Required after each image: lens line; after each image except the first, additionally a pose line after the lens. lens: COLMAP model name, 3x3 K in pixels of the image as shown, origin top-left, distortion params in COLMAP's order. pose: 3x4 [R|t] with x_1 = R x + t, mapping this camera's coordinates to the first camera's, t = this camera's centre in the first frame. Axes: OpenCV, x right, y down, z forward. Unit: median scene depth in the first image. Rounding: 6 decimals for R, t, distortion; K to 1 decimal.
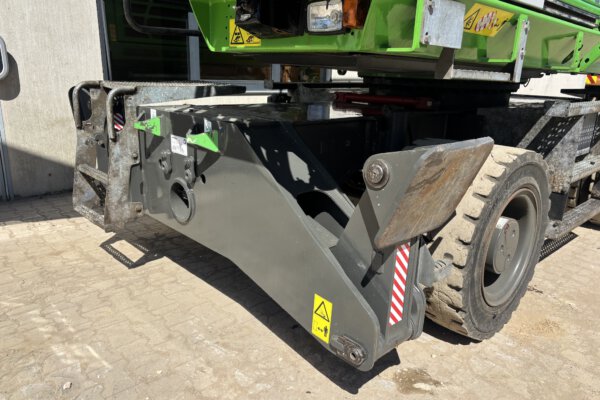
lens RADIAL K [[458.7, 0, 285.2], [0, 458.7, 194.8], [0, 0, 1]] dist [0.047932, -0.049918]
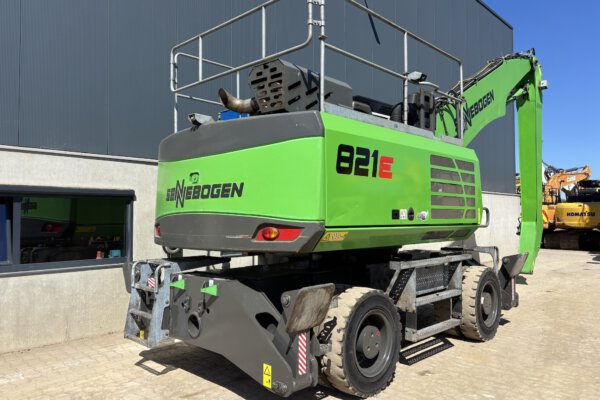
lens RADIAL K [[458.7, 0, 306.2], [0, 458.7, 199.7], [0, 0, 1]] dist [0.047932, -0.049918]
pose [[0.996962, -0.029578, 0.072051, 0.098683], [0.050016, 0.952265, -0.301147, 0.119235], [-0.059704, 0.303836, 0.950852, -0.955456]]
